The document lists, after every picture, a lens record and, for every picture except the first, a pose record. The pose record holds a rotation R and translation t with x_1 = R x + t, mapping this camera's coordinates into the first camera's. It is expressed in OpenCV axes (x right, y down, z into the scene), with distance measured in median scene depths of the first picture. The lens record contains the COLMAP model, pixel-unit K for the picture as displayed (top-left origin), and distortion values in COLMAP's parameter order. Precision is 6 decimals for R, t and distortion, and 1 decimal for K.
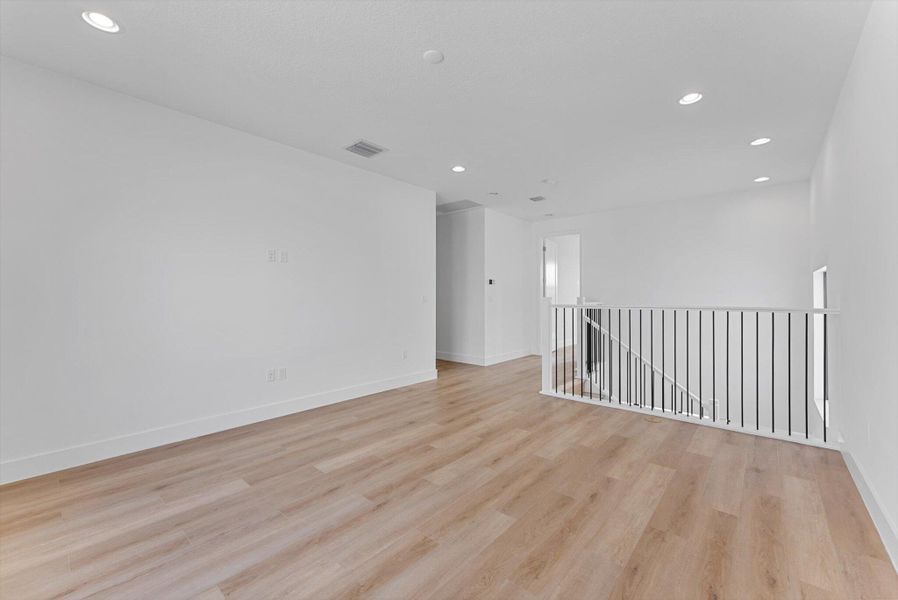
lens RADIAL K [[364.7, 0, 449.4], [0, 364.7, 296.4], [0, 0, 1]] dist [-0.020555, -0.000037]
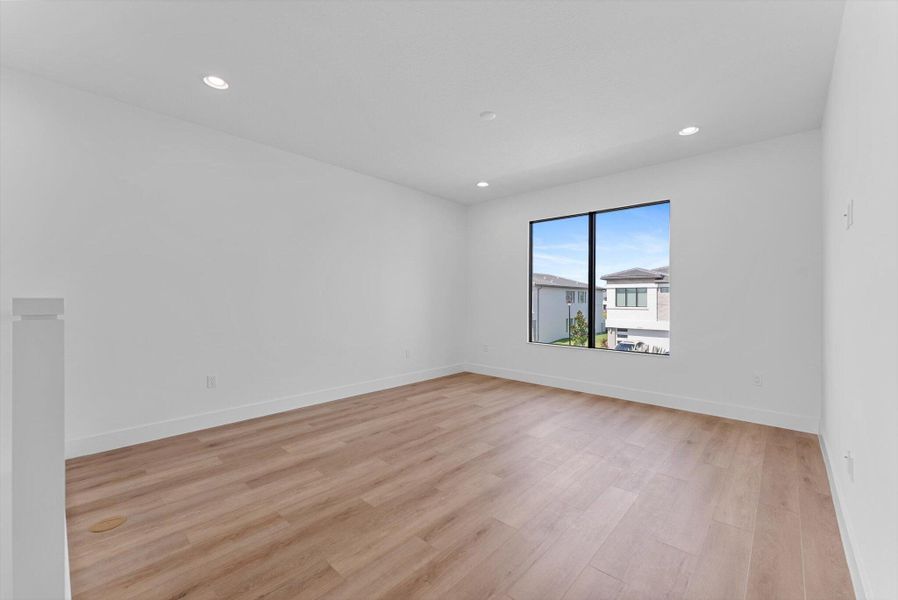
lens RADIAL K [[364.7, 0, 448.3], [0, 364.7, 299.8], [0, 0, 1]] dist [-0.020555, -0.000037]
pose [[-0.999589, -0.005493, 0.028150, 0.053911], [-0.005436, 0.999983, 0.002100, 0.001771], [-0.028161, 0.001947, -0.999602, 2.084611]]
